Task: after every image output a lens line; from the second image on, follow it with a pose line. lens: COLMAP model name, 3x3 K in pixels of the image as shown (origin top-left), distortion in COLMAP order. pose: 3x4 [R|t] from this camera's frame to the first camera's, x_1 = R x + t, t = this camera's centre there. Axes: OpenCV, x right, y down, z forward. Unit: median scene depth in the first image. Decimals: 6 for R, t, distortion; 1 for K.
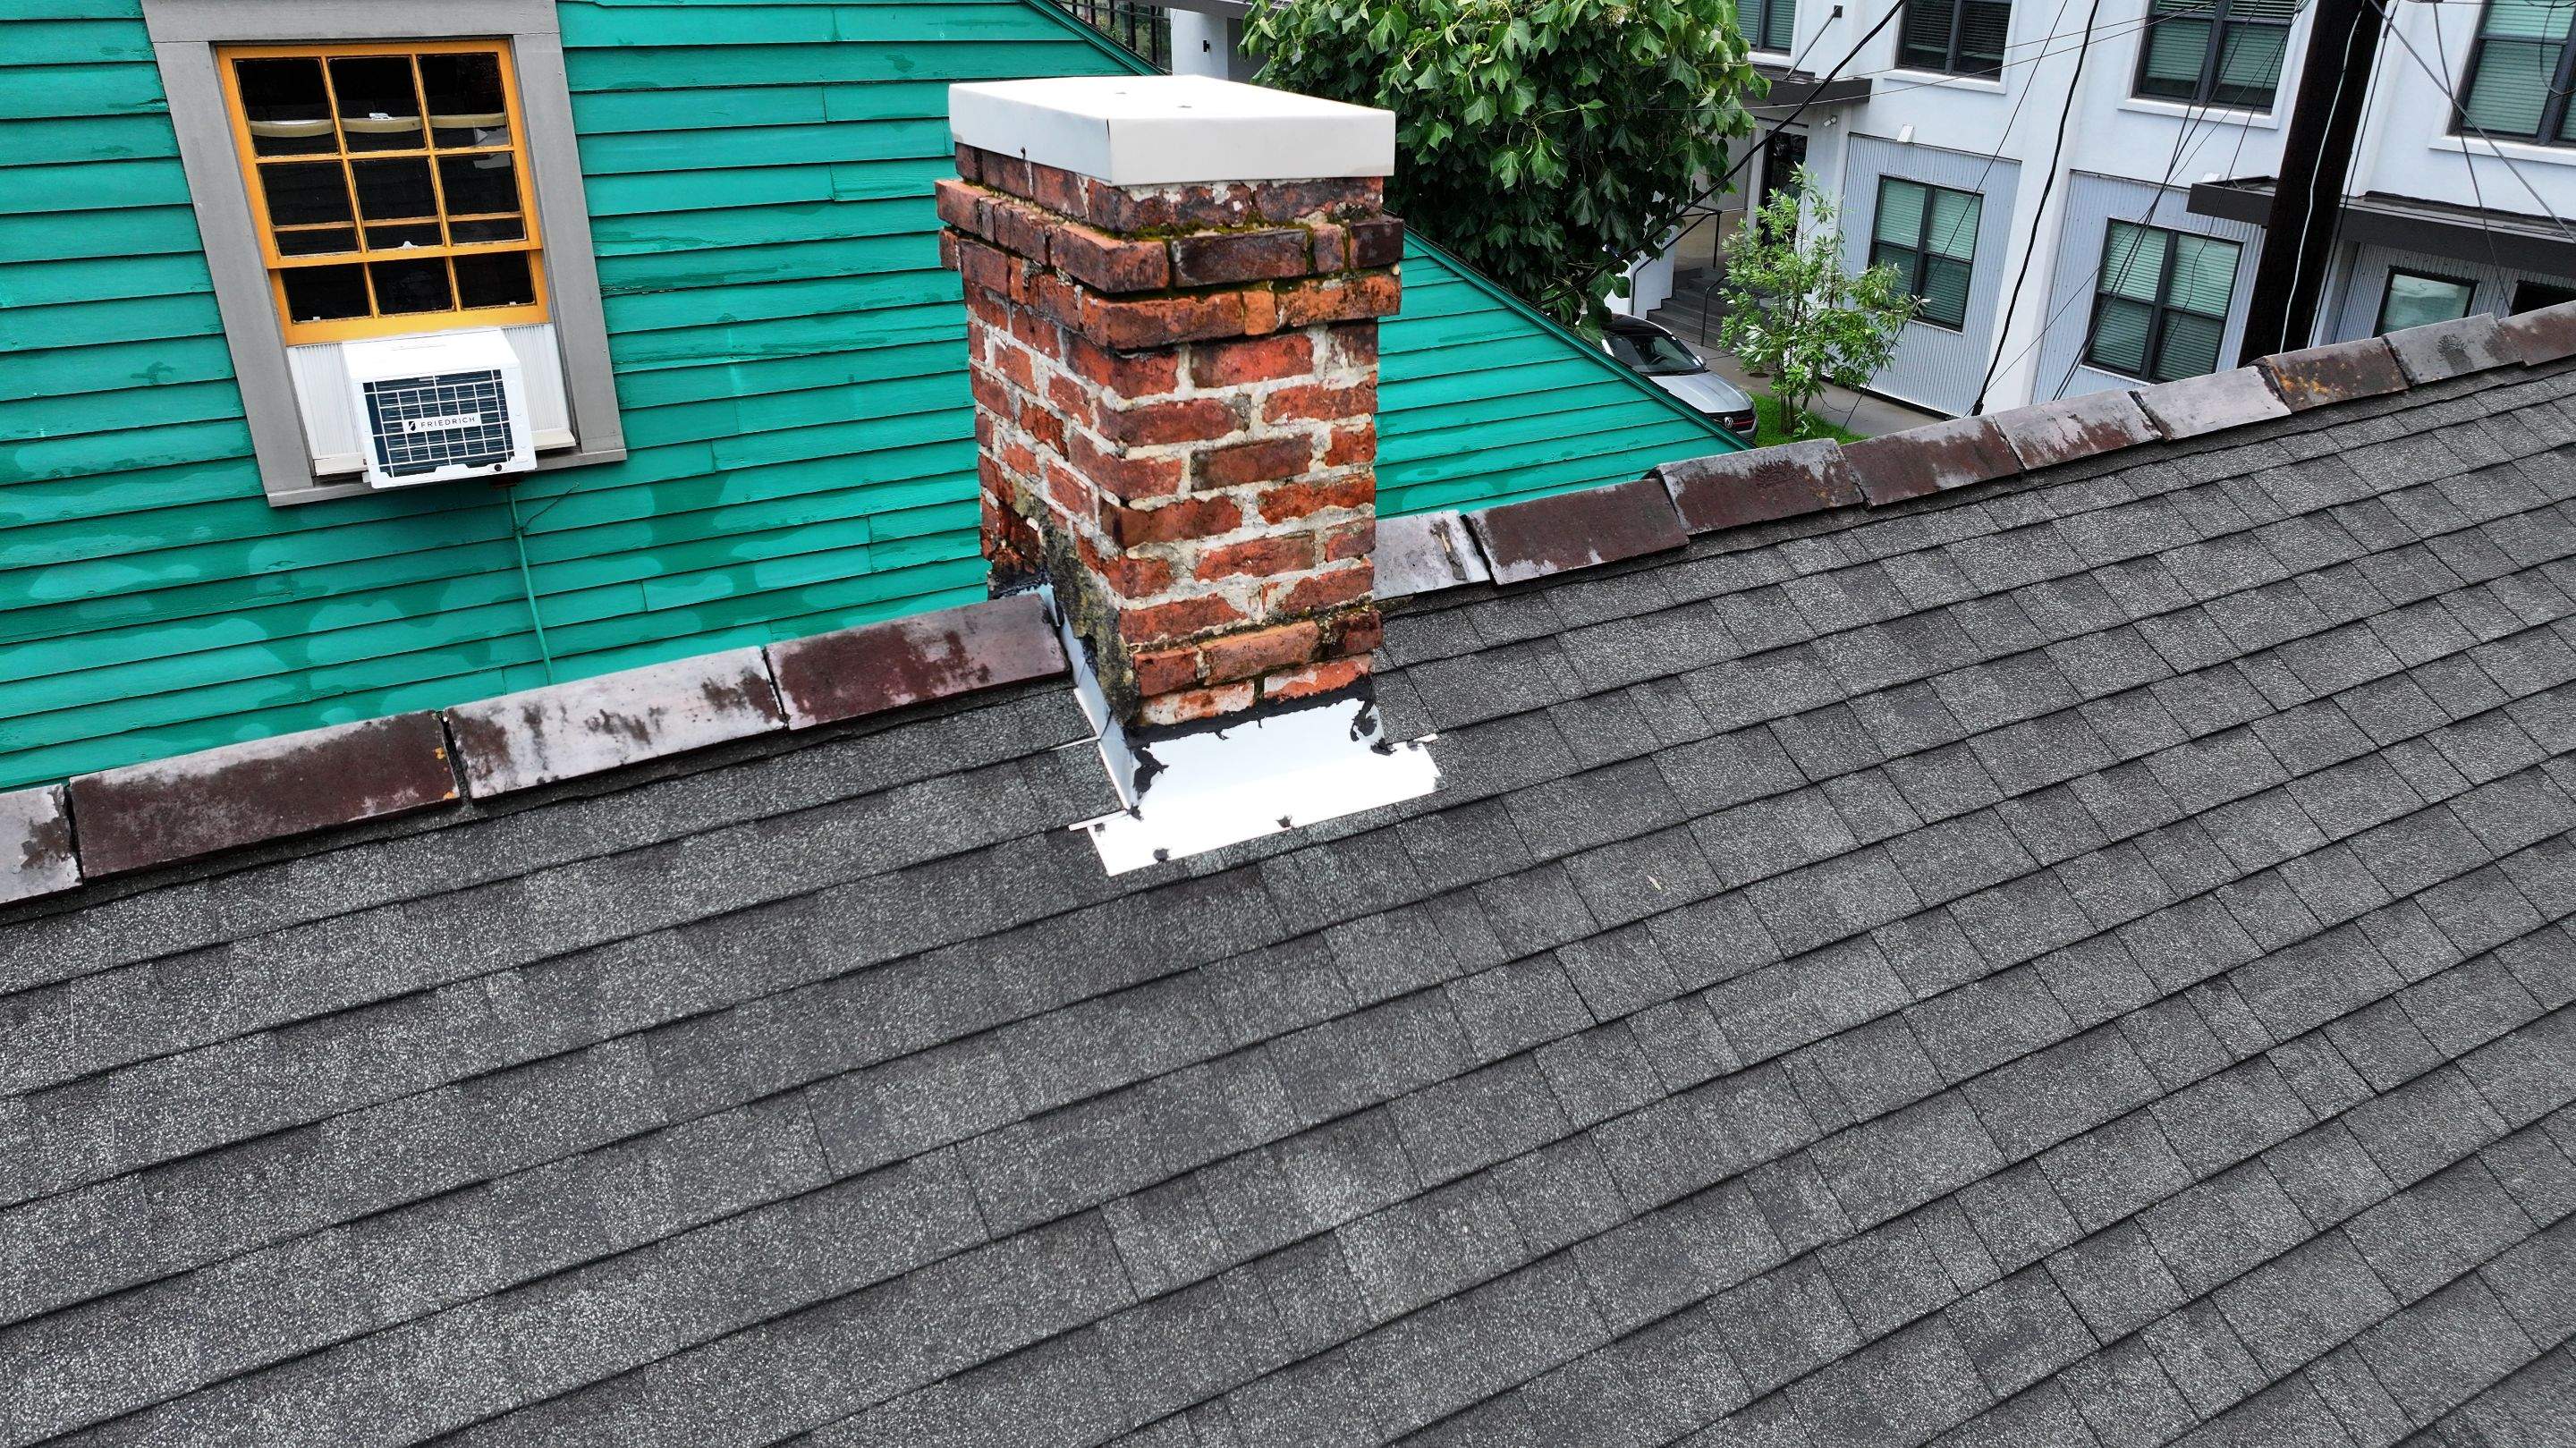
lens RADIAL K [[1810.4, 0, 1297.0], [0, 1810.4, 711.9], [0, 0, 1]] dist [0.001660, 0.010643]
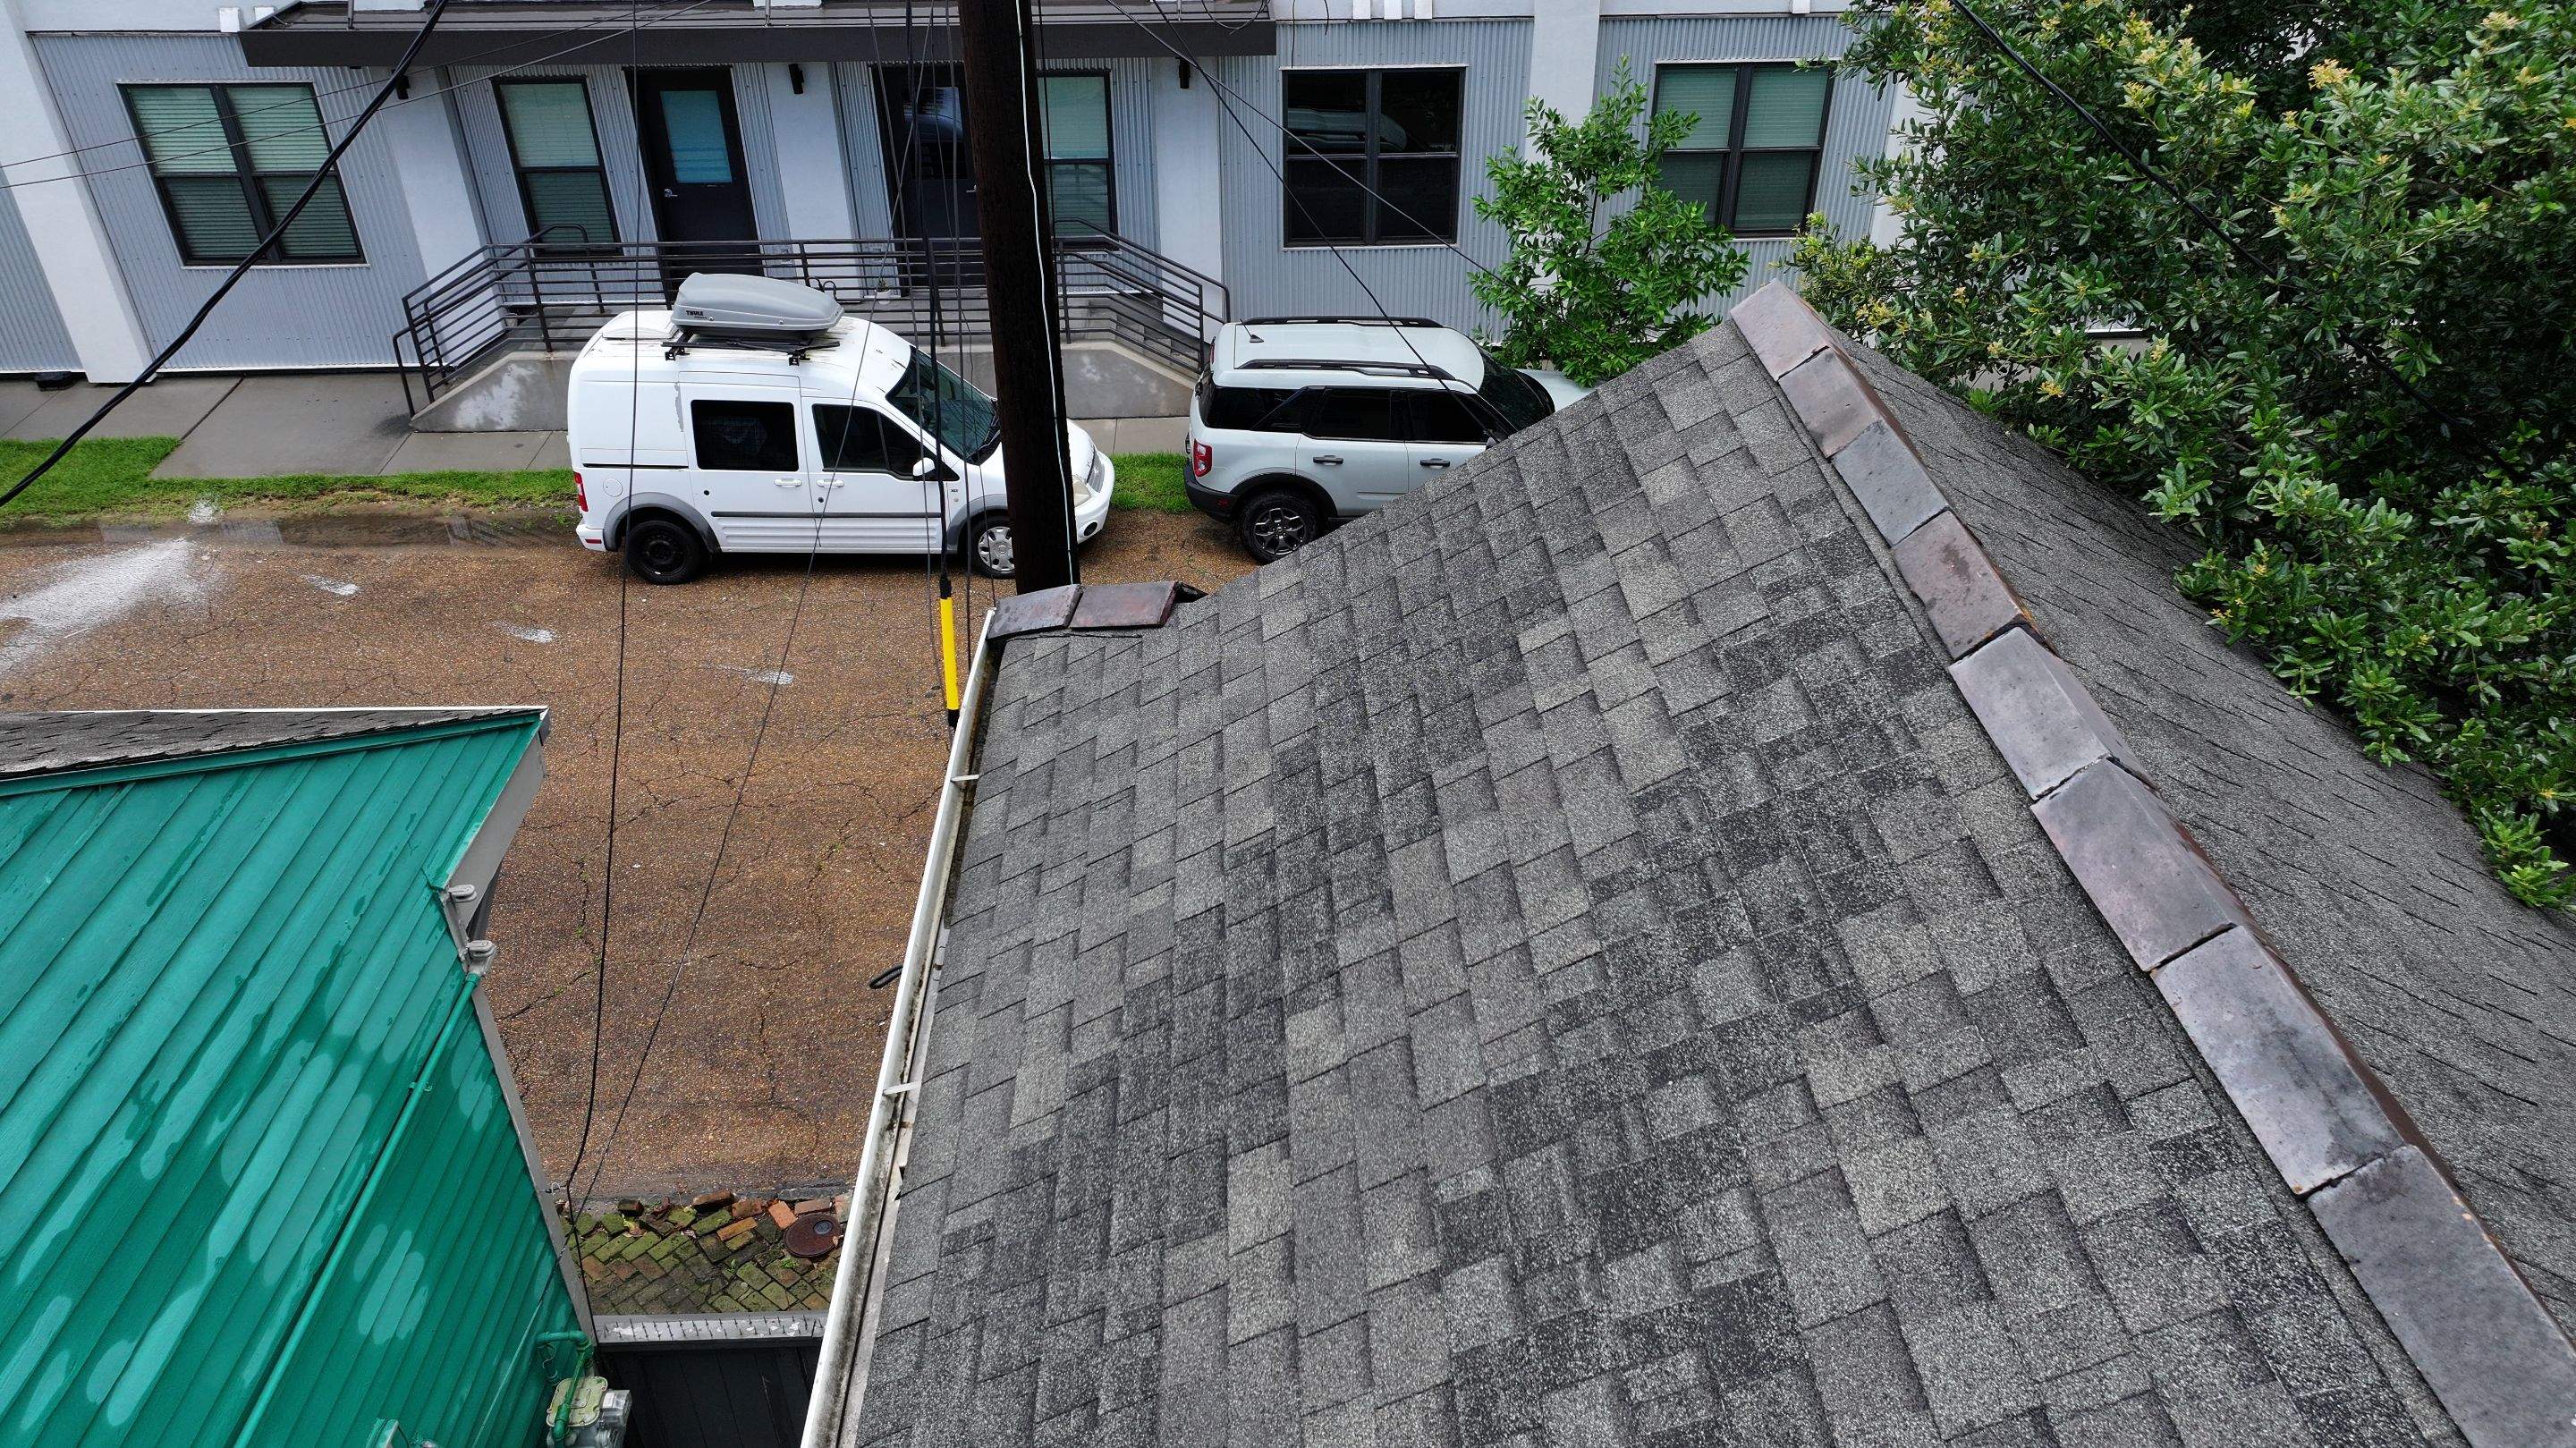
lens RADIAL K [[1810.4, 0, 1299.6], [0, 1810.4, 710.6], [0, 0, 1]] dist [0.001660, 0.010643]
pose [[0.448048, -0.498701, 0.741991, -0.322899], [0.384177, 0.856821, 0.343896, -0.745902], [-0.807255, 0.130974, 0.575487, 1.050423]]
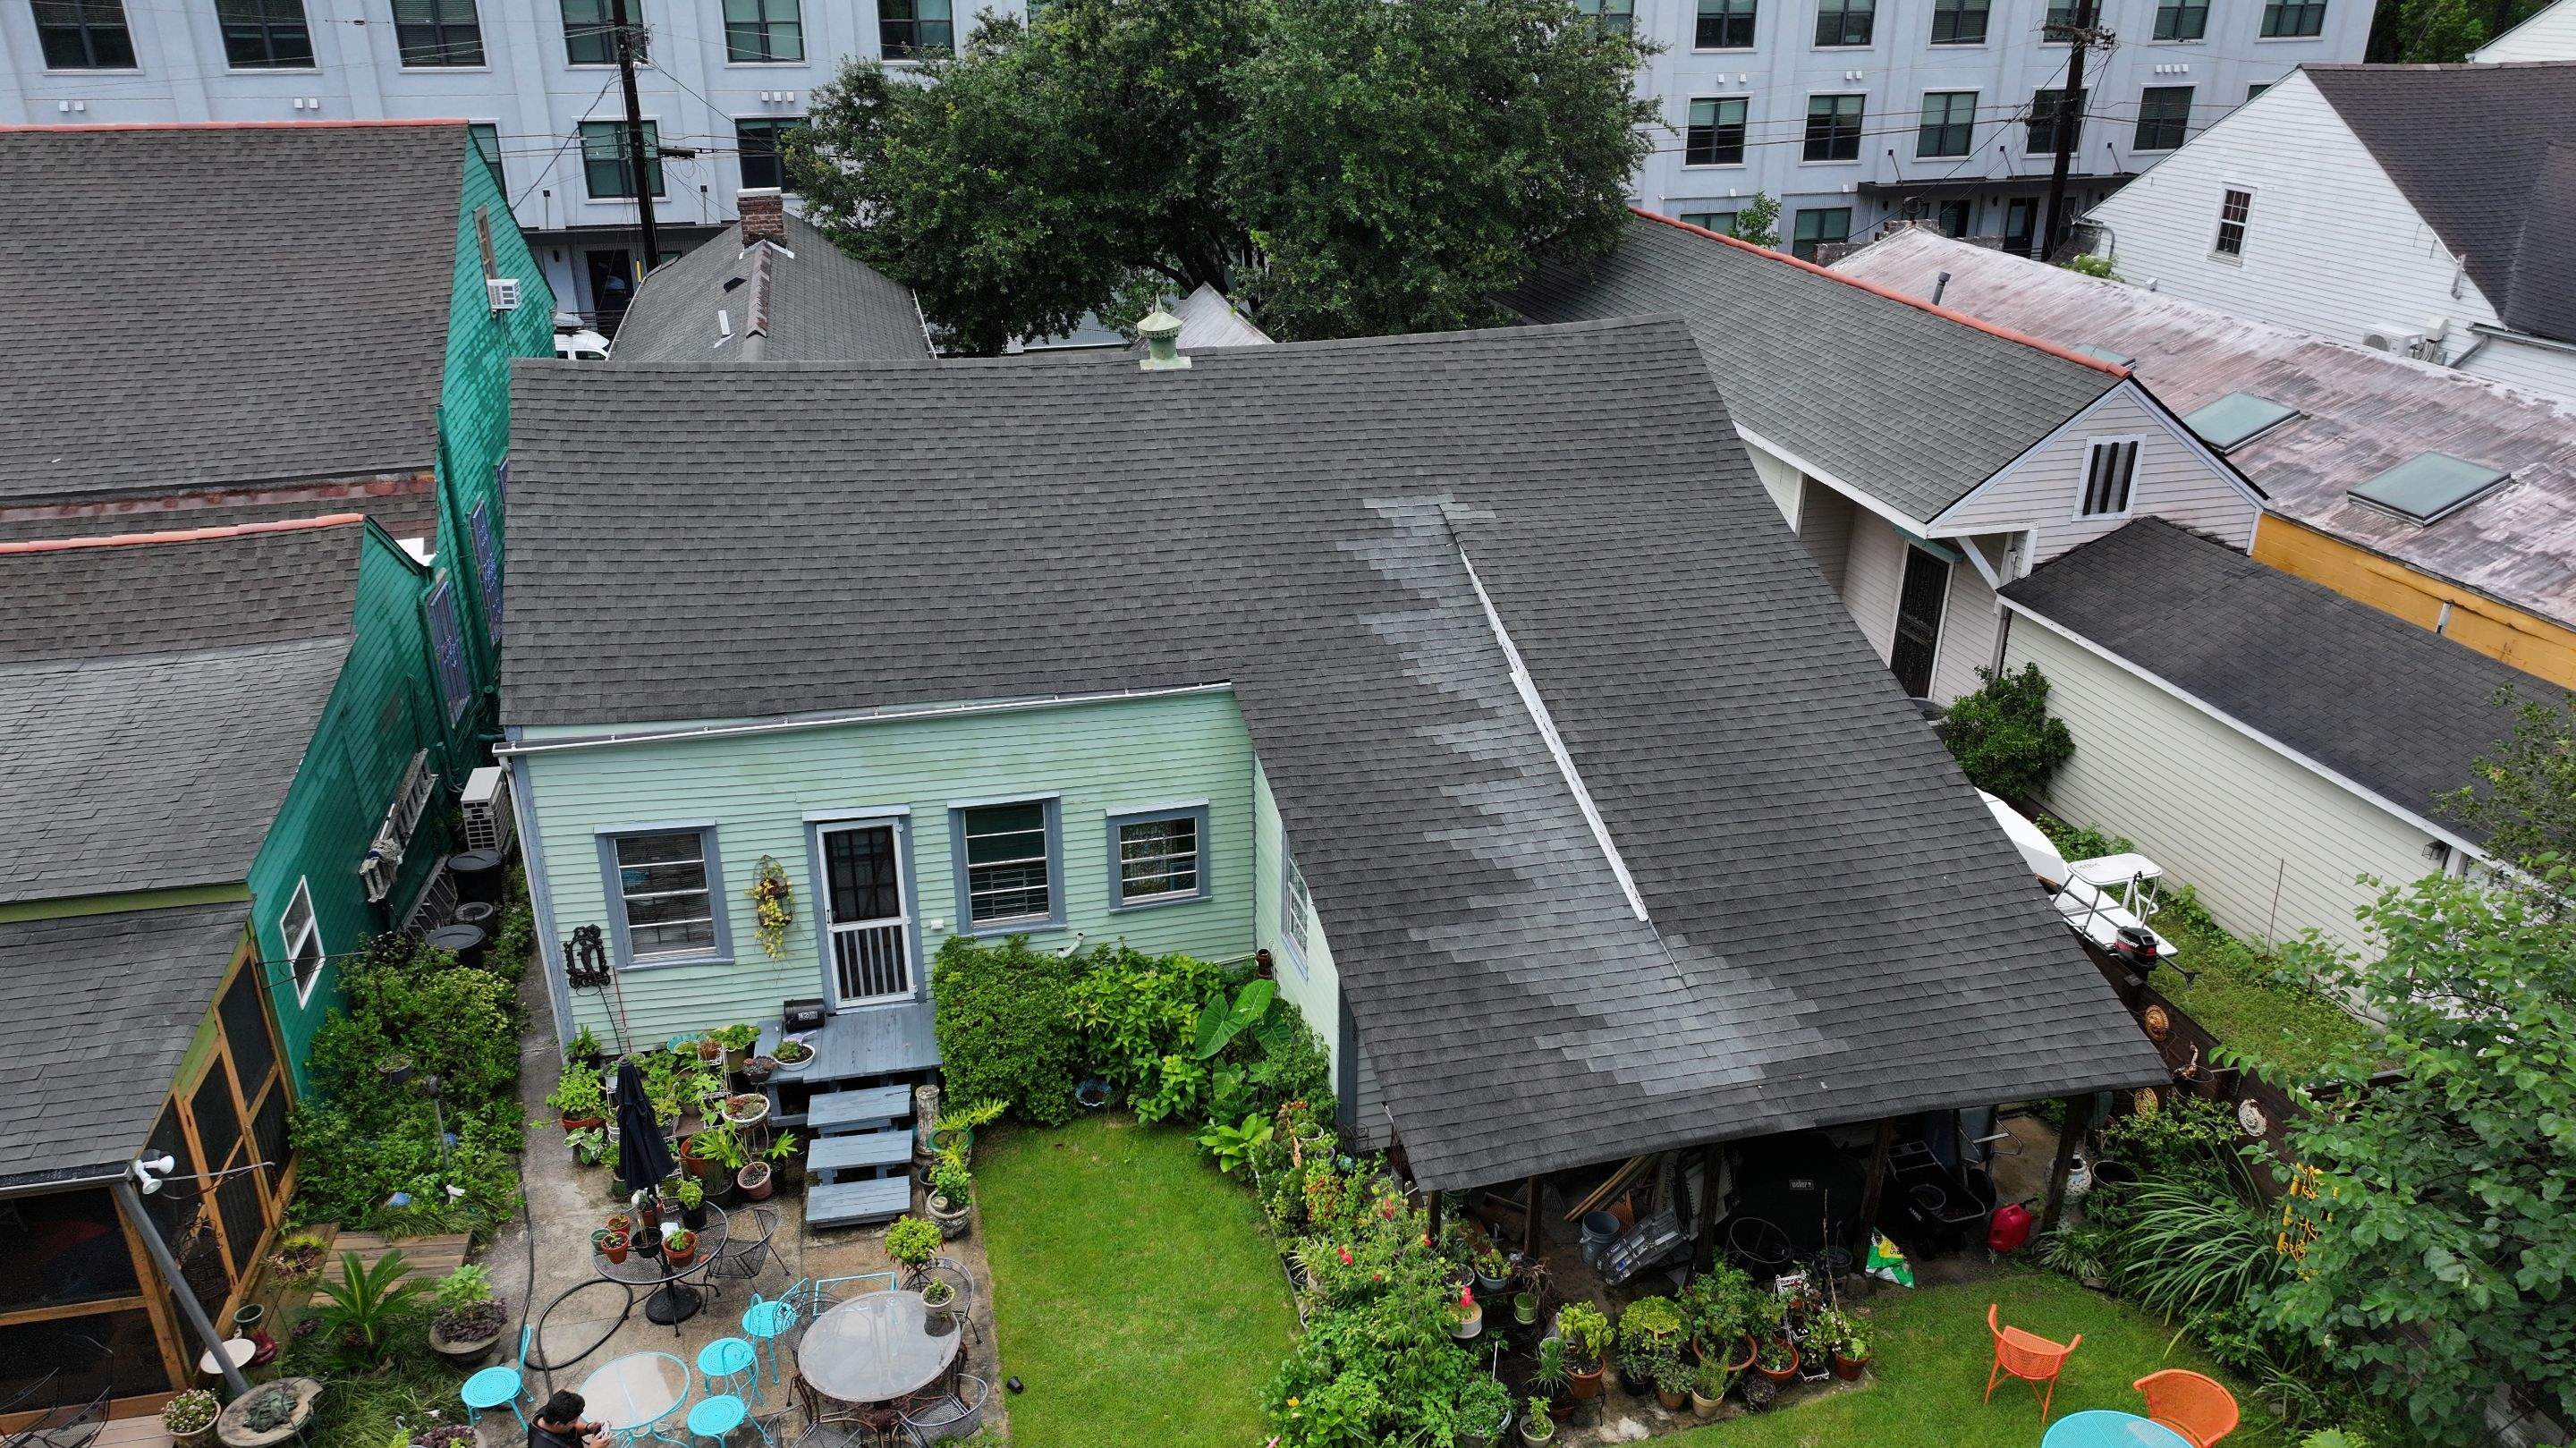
lens RADIAL K [[1810.4, 0, 1287.6], [0, 1810.4, 727.7], [0, 0, 1]] dist [0.001660, 0.010643]
pose [[0.262164, -0.384329, 0.885190, -8.206551], [0.411680, 0.874159, 0.257614, 0.793456], [-0.872806, 0.296878, 0.387393, -4.057075]]
